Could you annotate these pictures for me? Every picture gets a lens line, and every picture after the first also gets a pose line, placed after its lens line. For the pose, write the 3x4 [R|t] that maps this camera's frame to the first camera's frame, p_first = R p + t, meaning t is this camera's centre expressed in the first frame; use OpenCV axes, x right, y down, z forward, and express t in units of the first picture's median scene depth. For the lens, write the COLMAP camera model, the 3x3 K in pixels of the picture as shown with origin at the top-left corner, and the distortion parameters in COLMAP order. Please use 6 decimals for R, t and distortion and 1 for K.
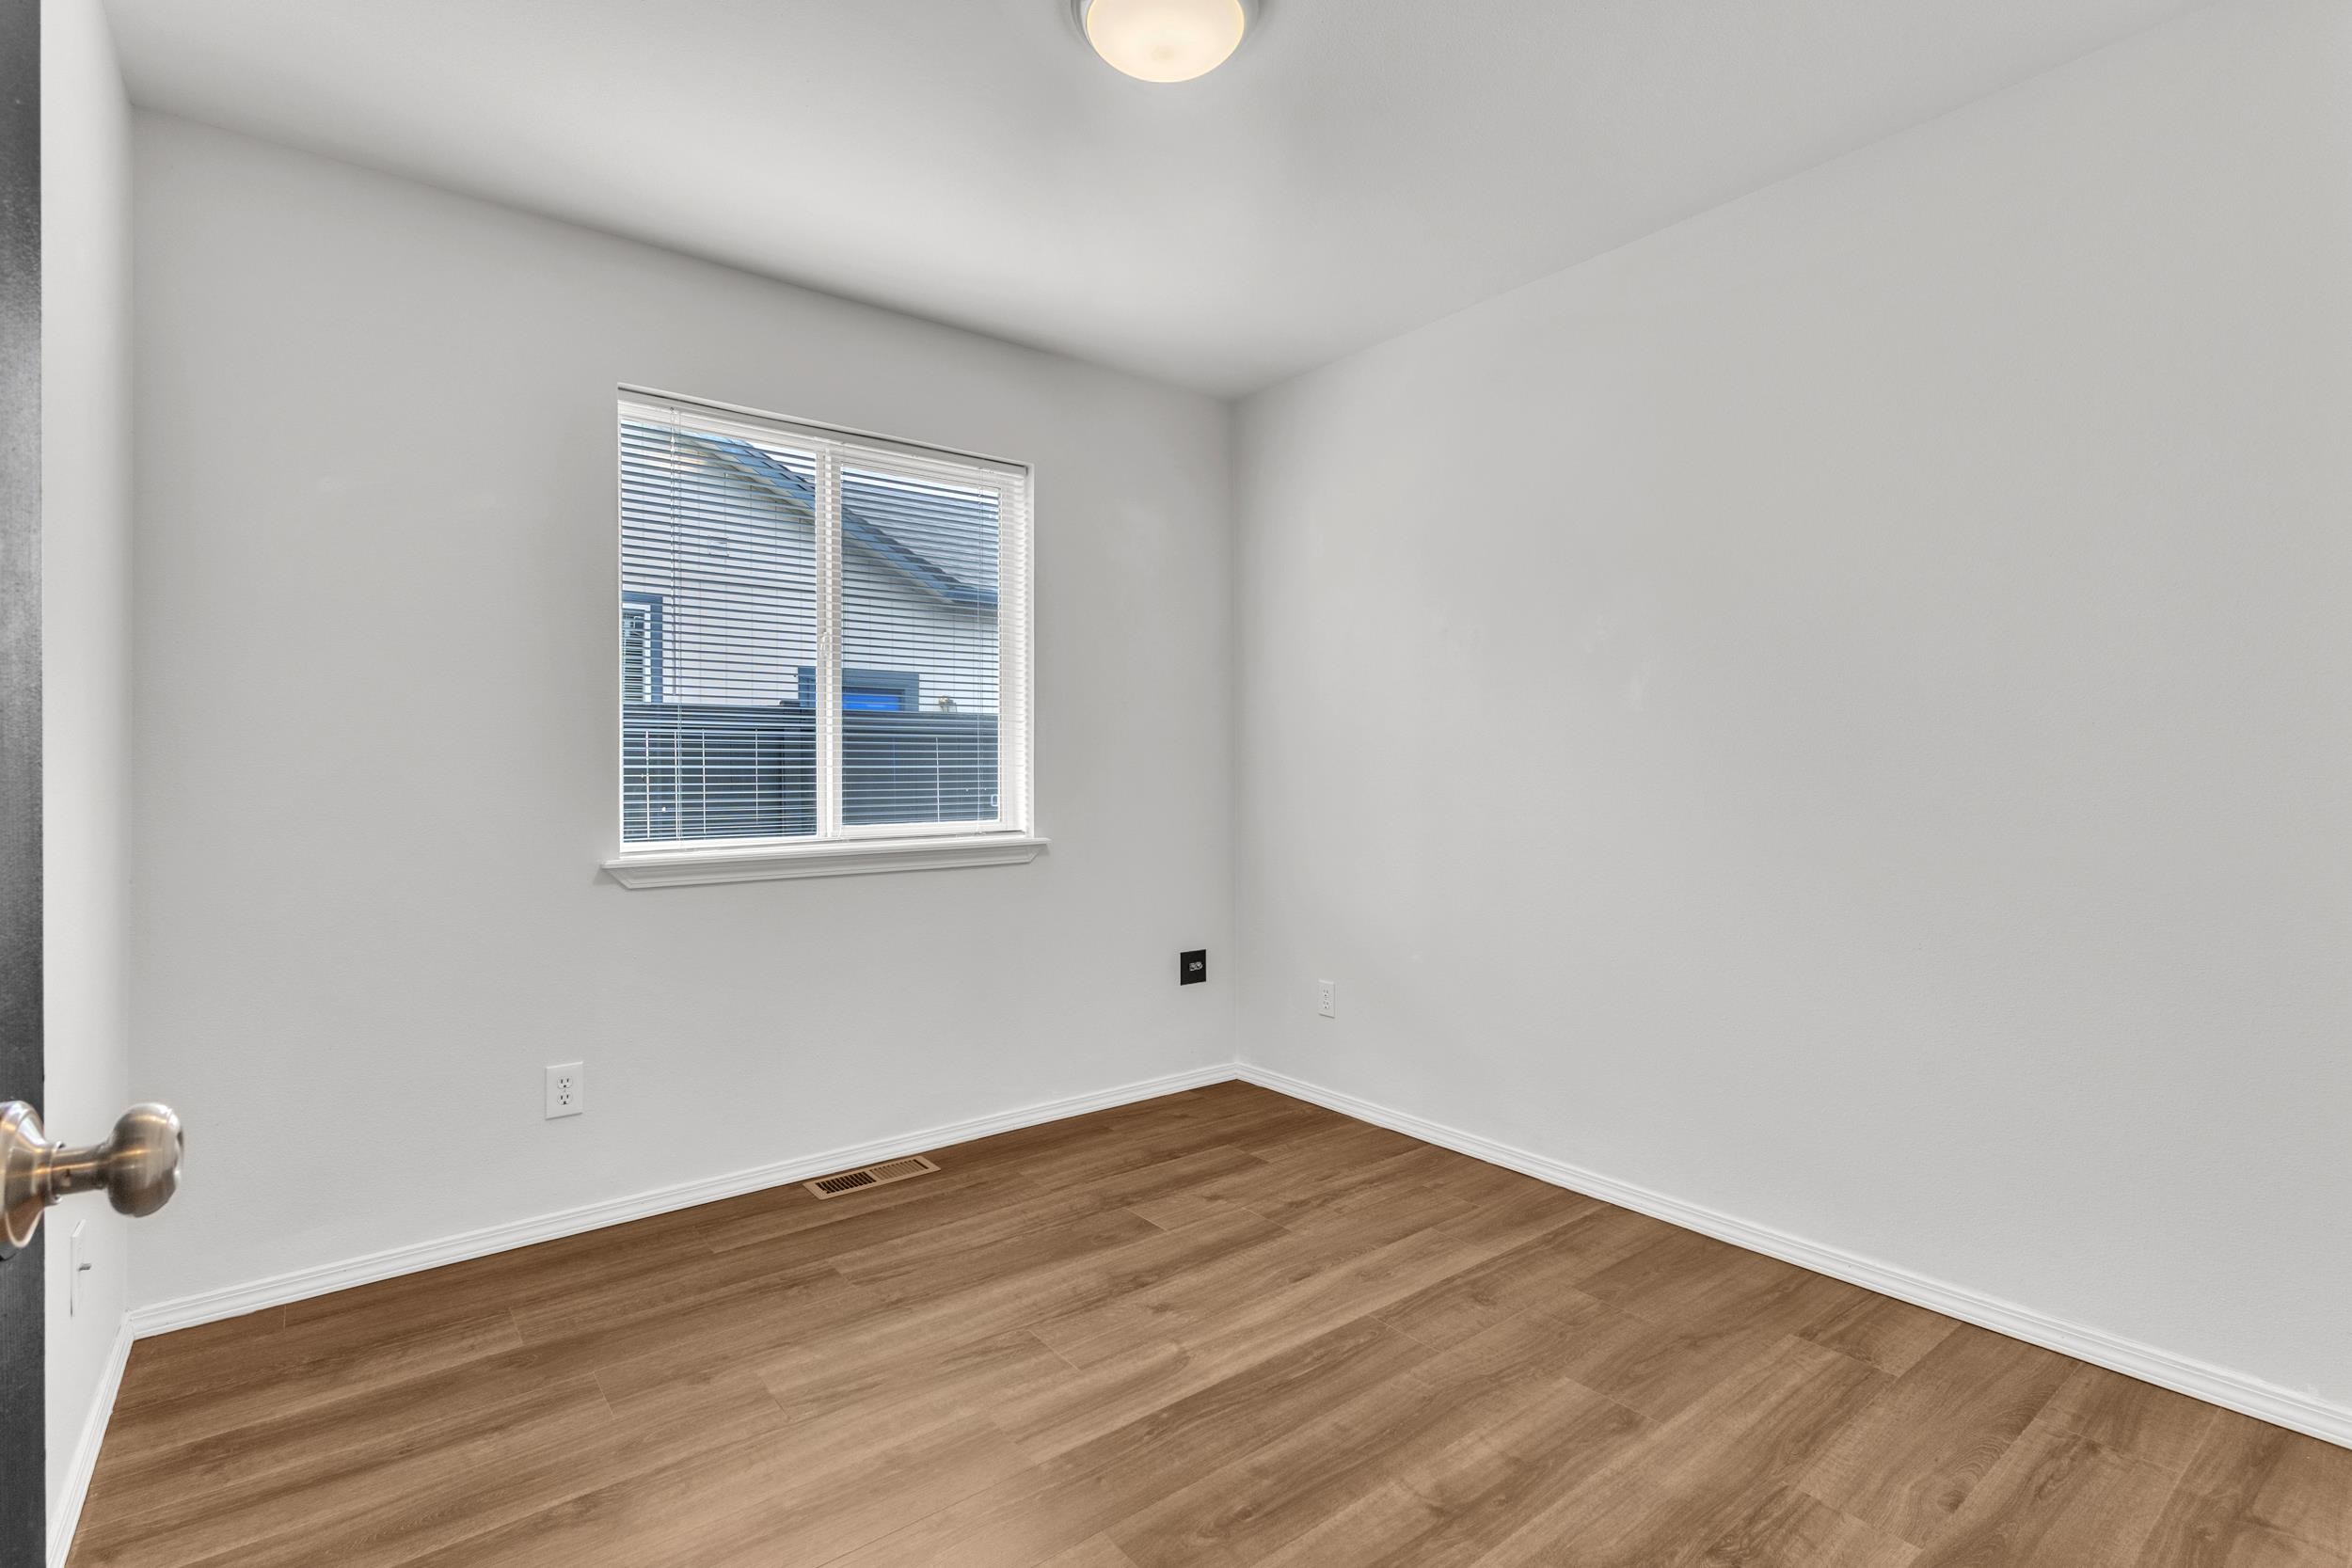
lens RADIAL K [[1092.8, 0, 1169.5], [0, 1092.8, 772.9], [0, 0, 1]] dist [0.012342, -0.002075]
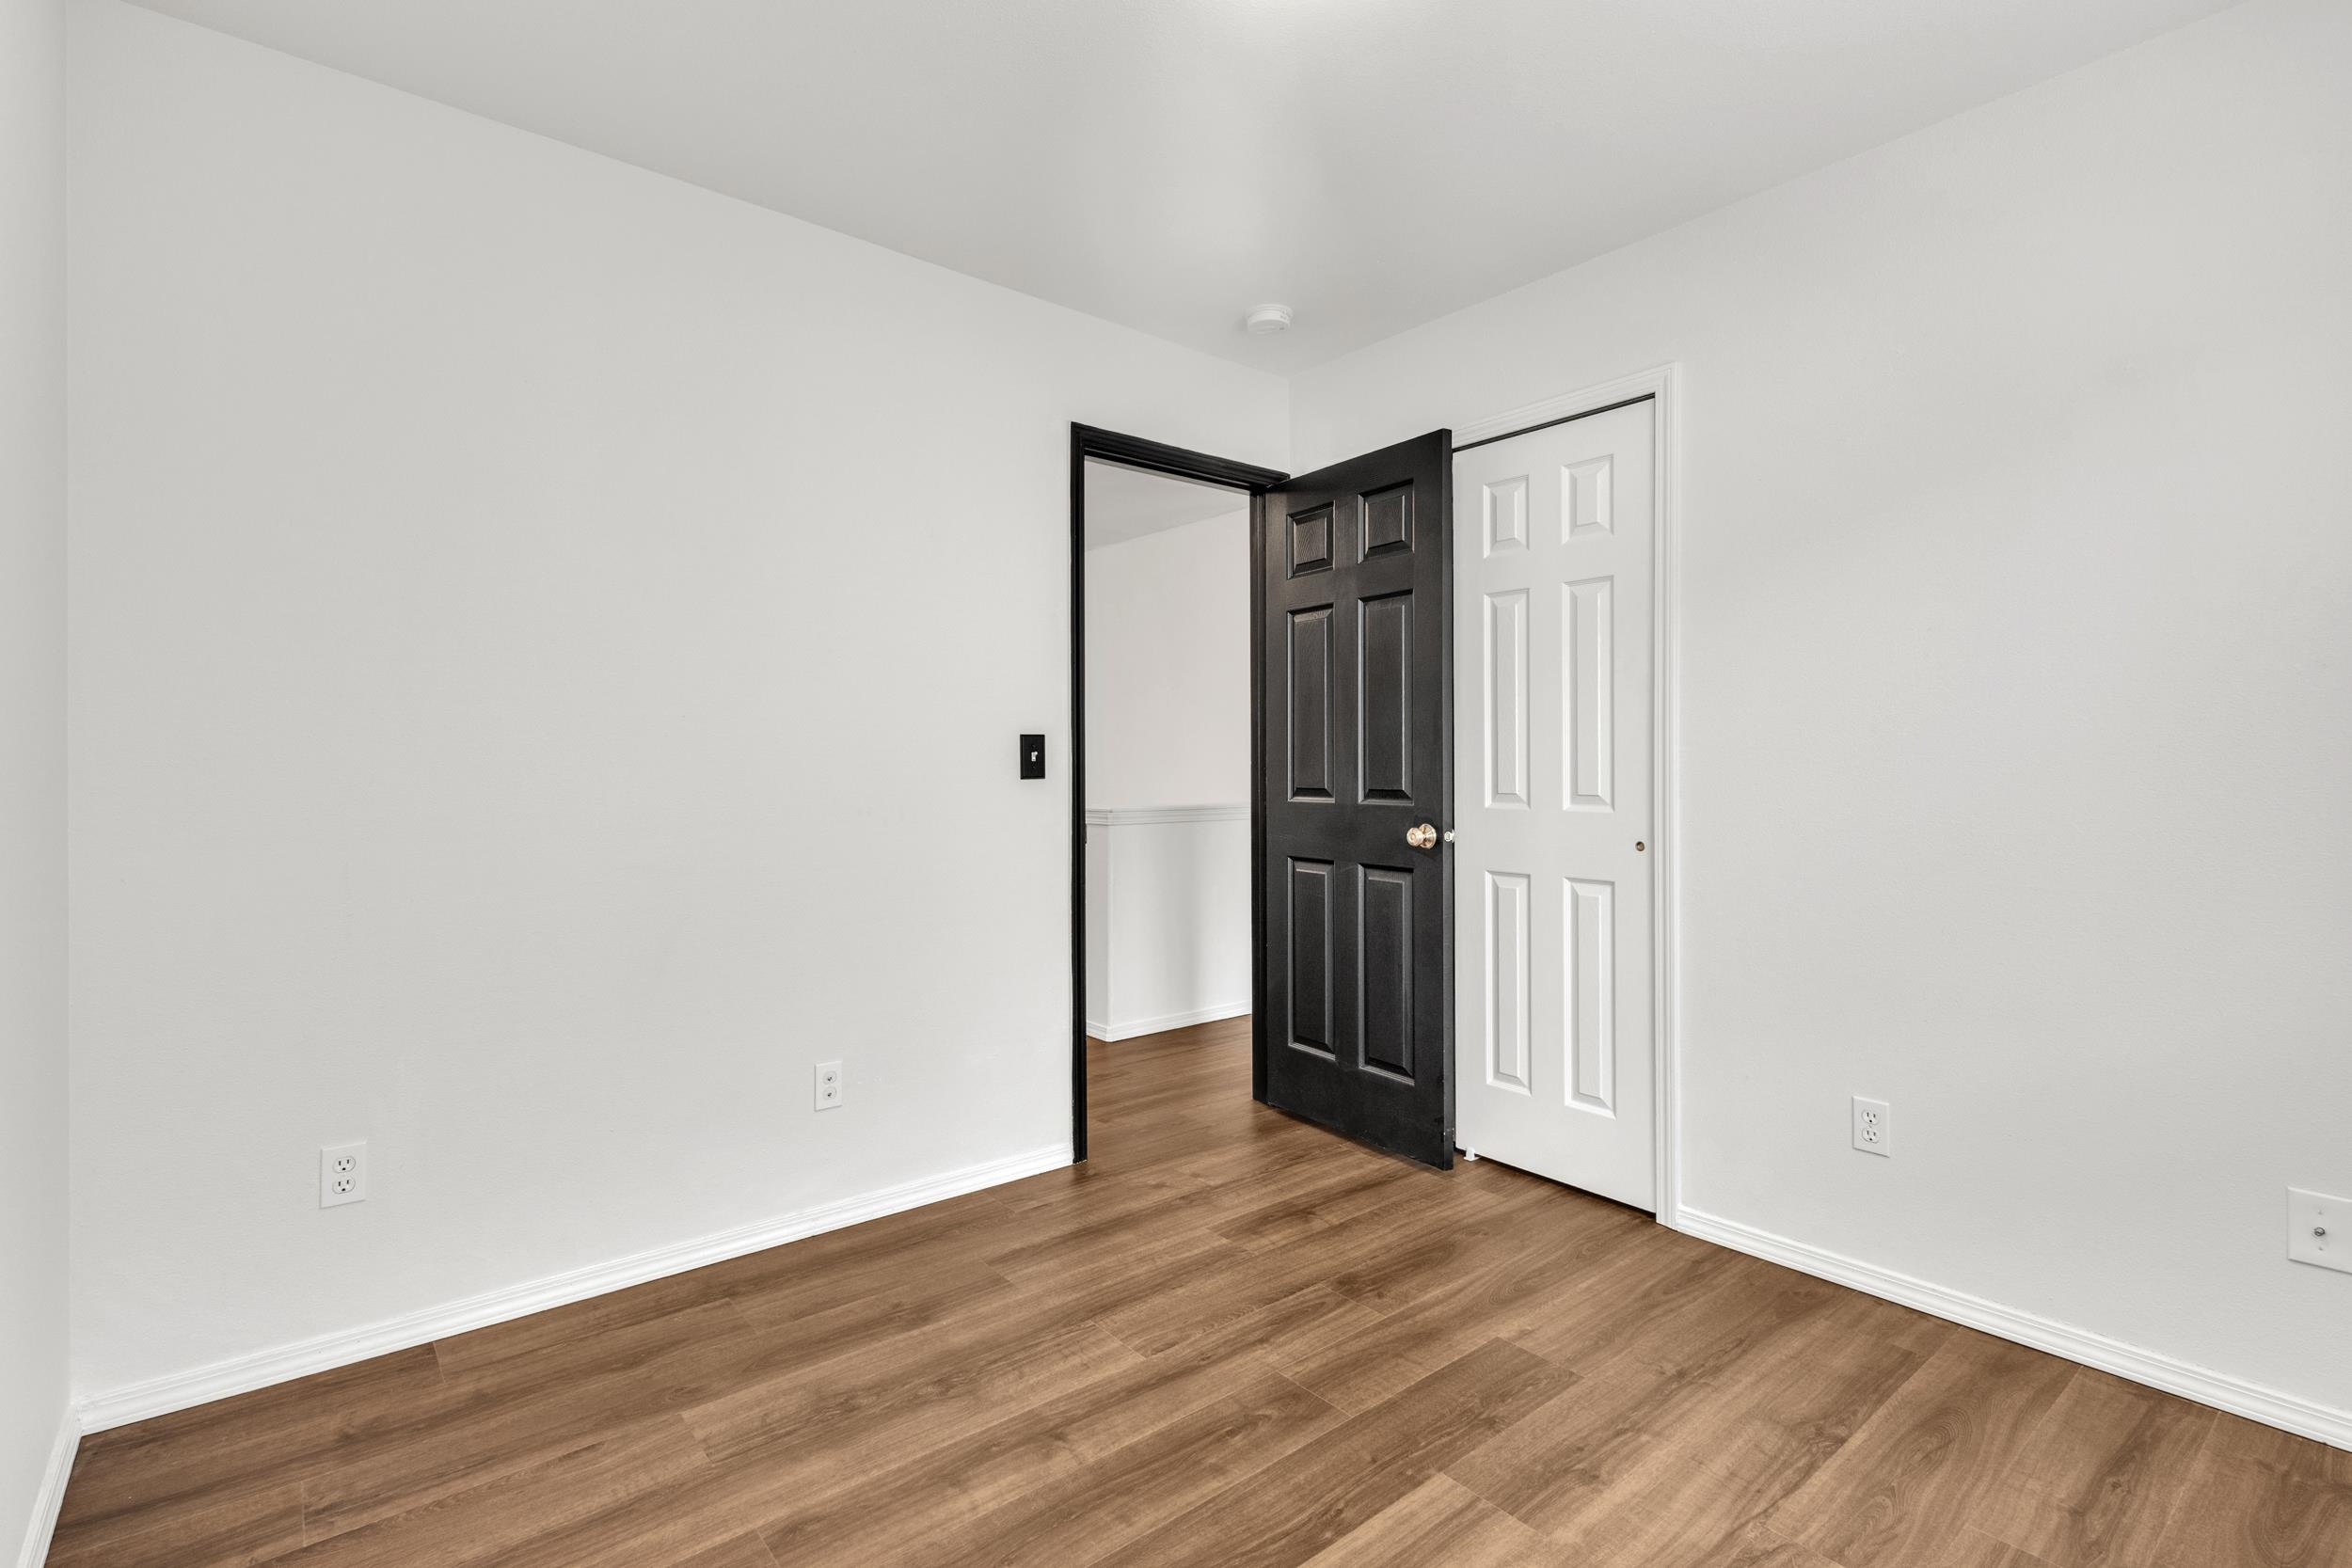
lens RADIAL K [[1092.8, 0, 1169.6], [0, 1092.8, 776.4], [0, 0, 1]] dist [0.012342, -0.002075]
pose [[-0.999681, 0.007697, -0.024046, 0.143761], [0.007270, 0.999815, 0.017800, -0.018580], [0.024179, 0.017620, -0.999552, 1.968150]]
